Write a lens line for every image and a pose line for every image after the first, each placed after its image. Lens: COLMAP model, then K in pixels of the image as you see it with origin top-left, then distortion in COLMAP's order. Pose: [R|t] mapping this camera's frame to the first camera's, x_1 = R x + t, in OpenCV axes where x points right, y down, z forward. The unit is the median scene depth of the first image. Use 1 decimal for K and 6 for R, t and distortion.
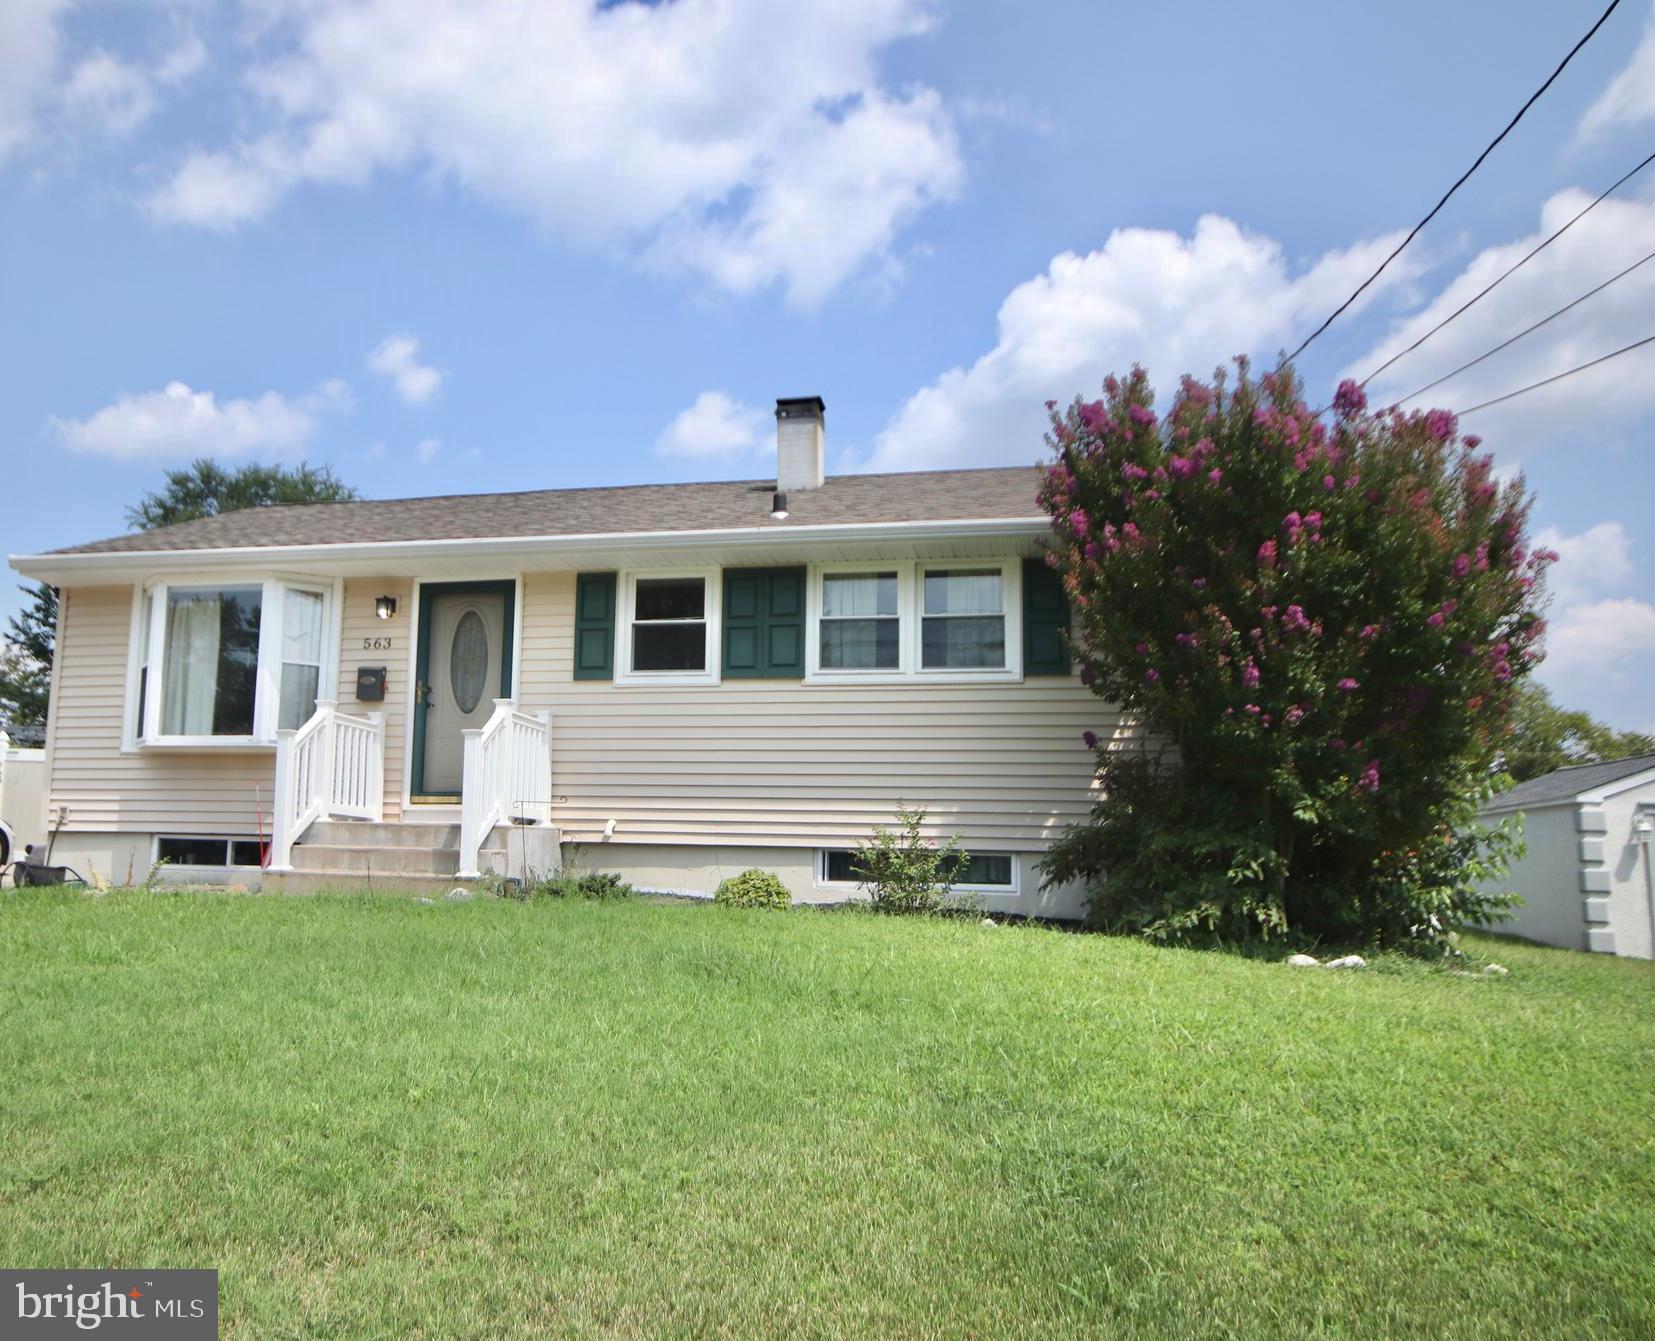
lens RADIAL K [[1362.2, 0, 815.6], [0, 1362.2, 682.4], [0, 0, 1]] dist [0.002768, 0.015961]
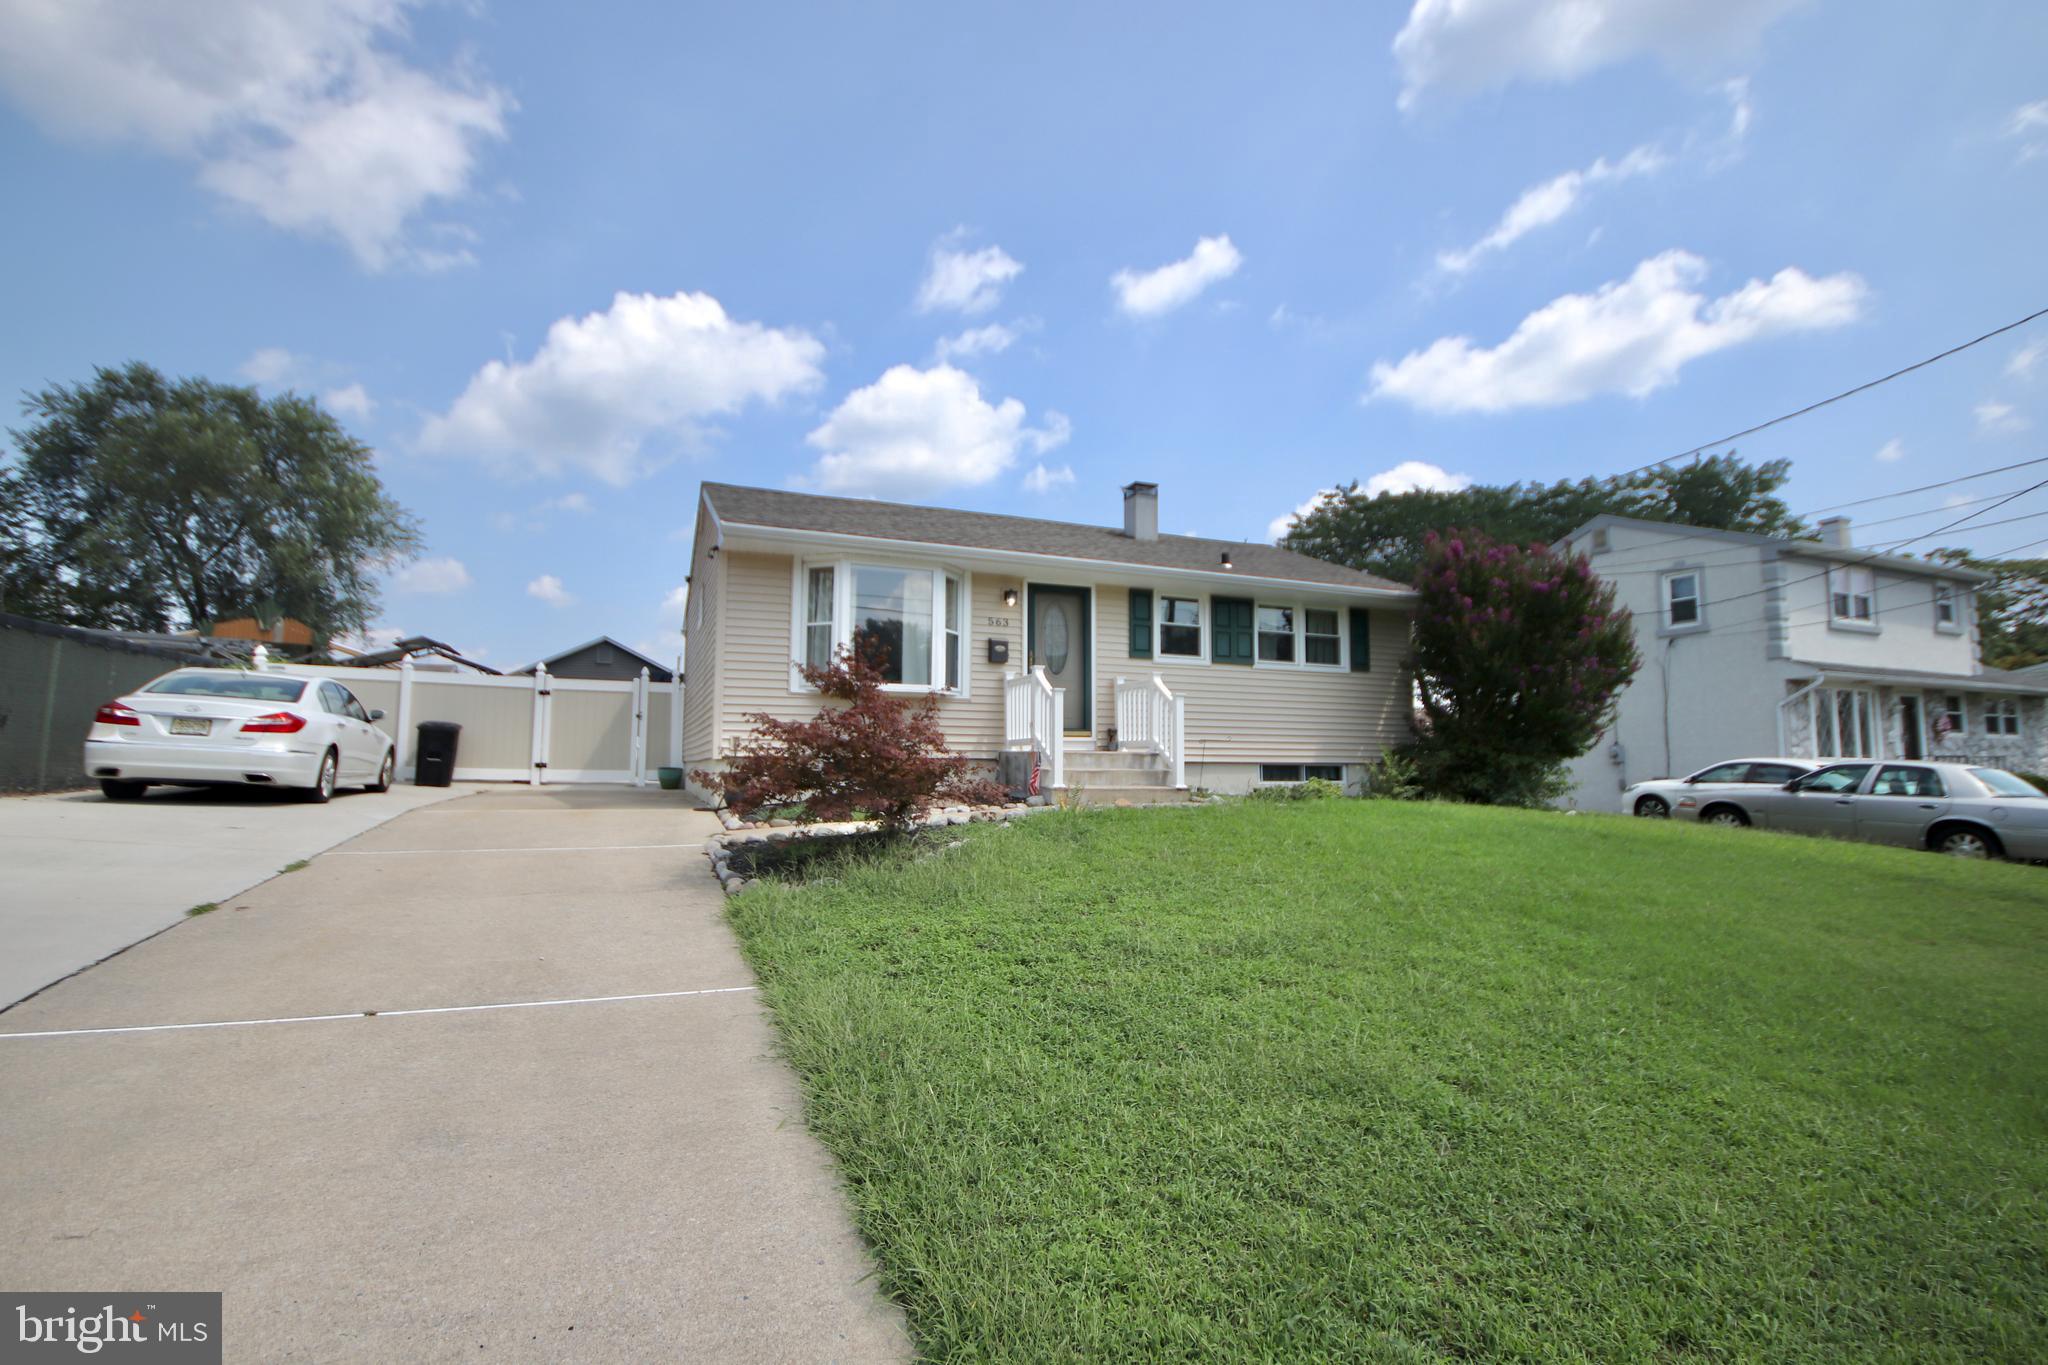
lens RADIAL K [[950.2, 0, 1073.2], [0, 950.2, 671.5], [0, 0, 1]] dist [-0.003904, -0.000742]
pose [[0.791552, 0.044698, 0.609465, -0.877665], [-0.067003, 0.997657, 0.013853, 0.003646], [-0.607417, -0.051802, 0.792692, 0.179761]]
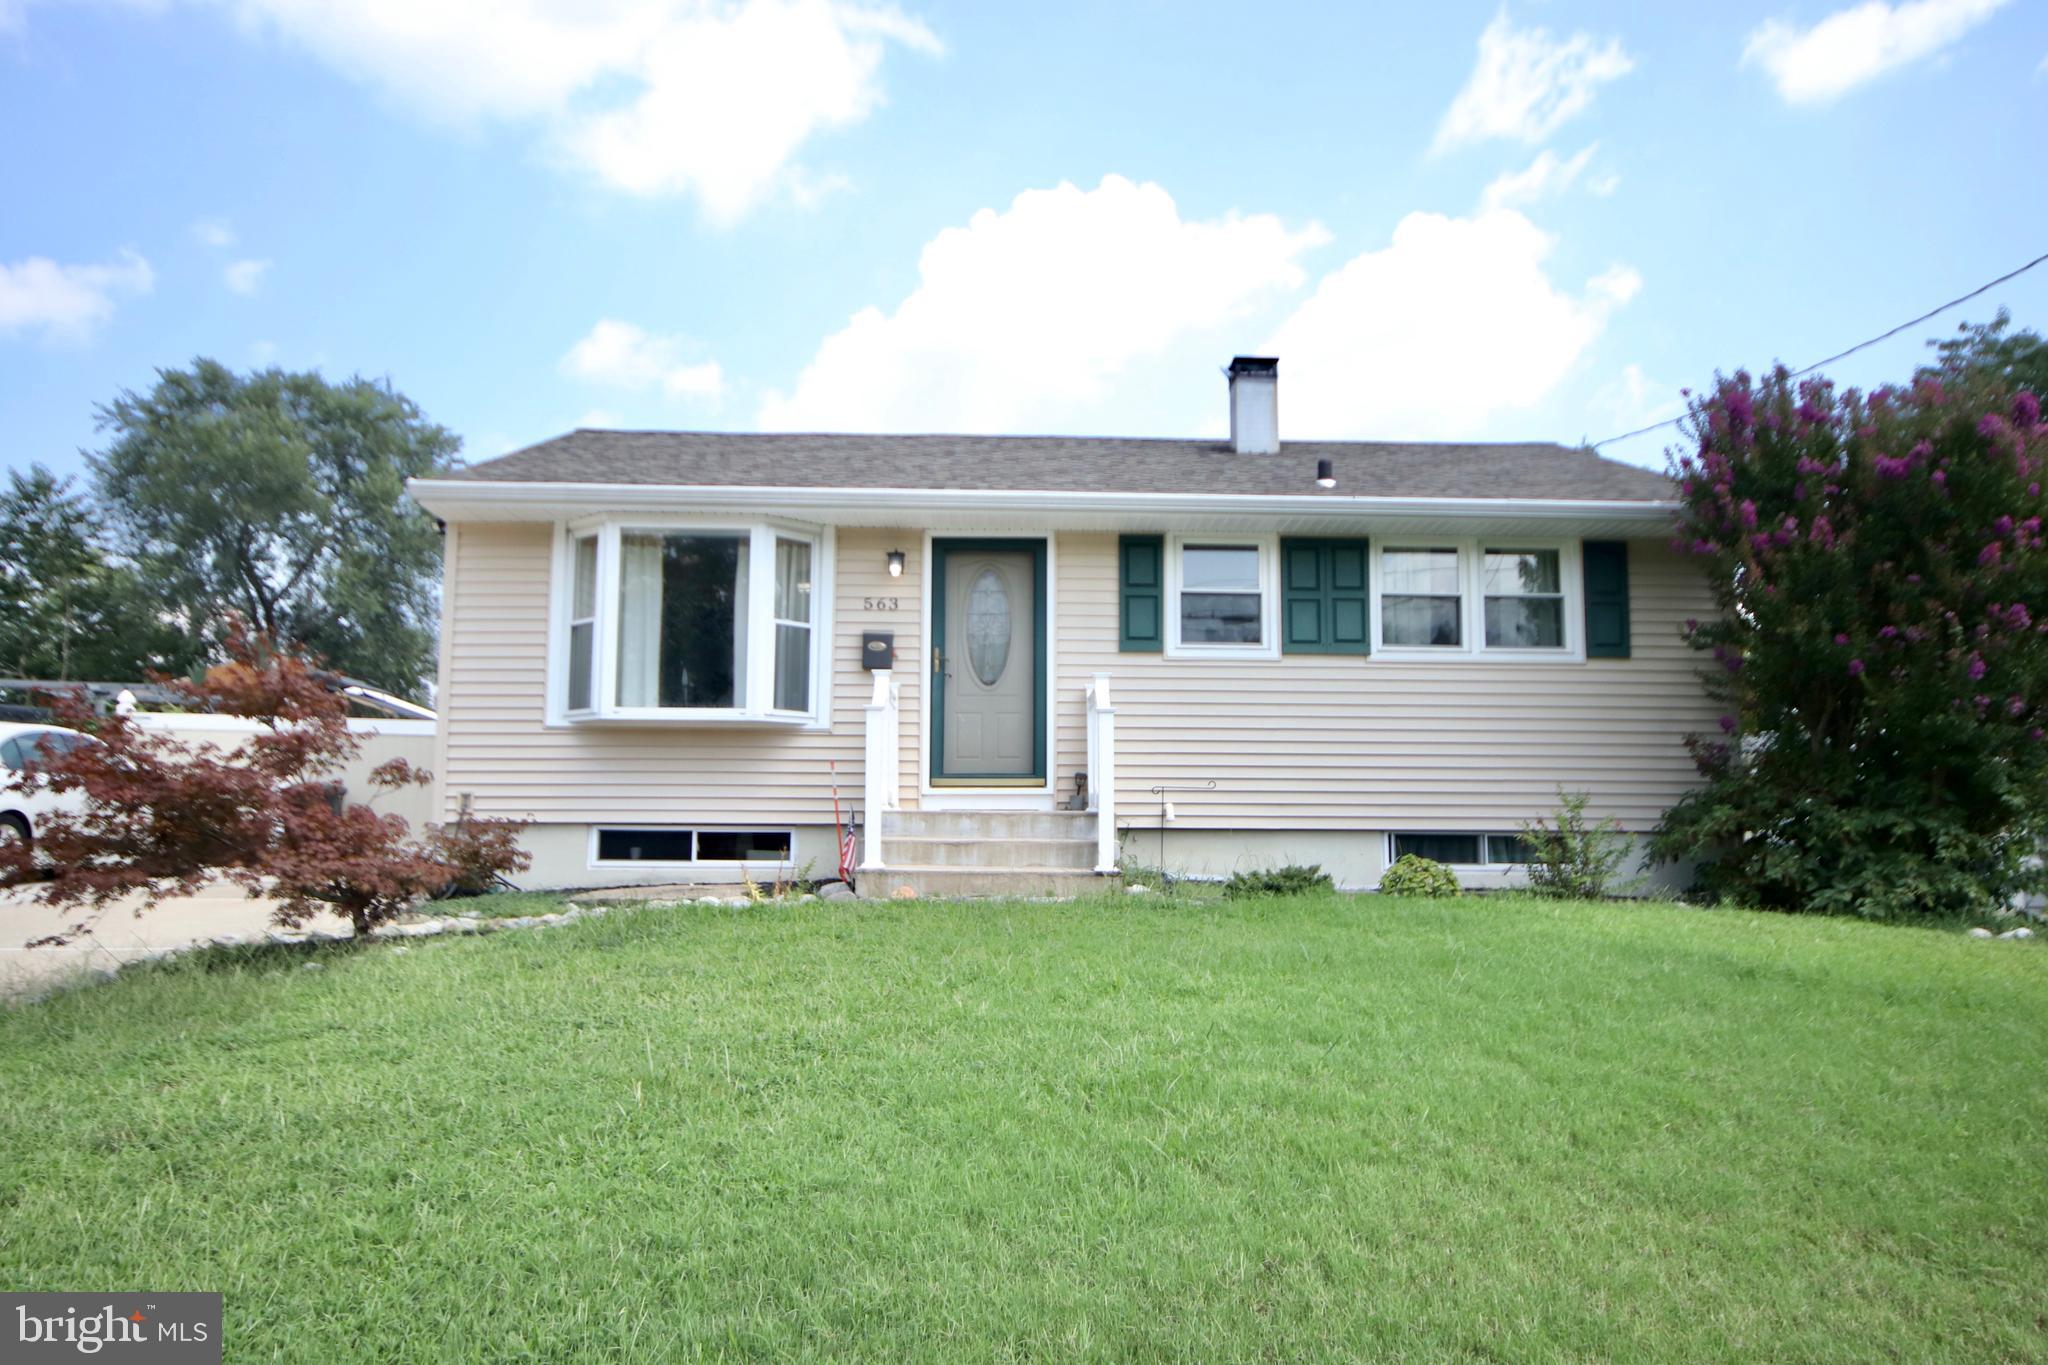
lens RADIAL K [[1448.7, 0, 1042.4], [0, 1448.7, 674.9], [0, 0, 1]] dist [0.010738, 0.013720]
pose [[0.958162, 0.016804, 0.285734, -0.499937], [-0.022170, 0.999633, 0.015555, 0.000250], [-0.285367, -0.021239, 0.958183, 0.082196]]
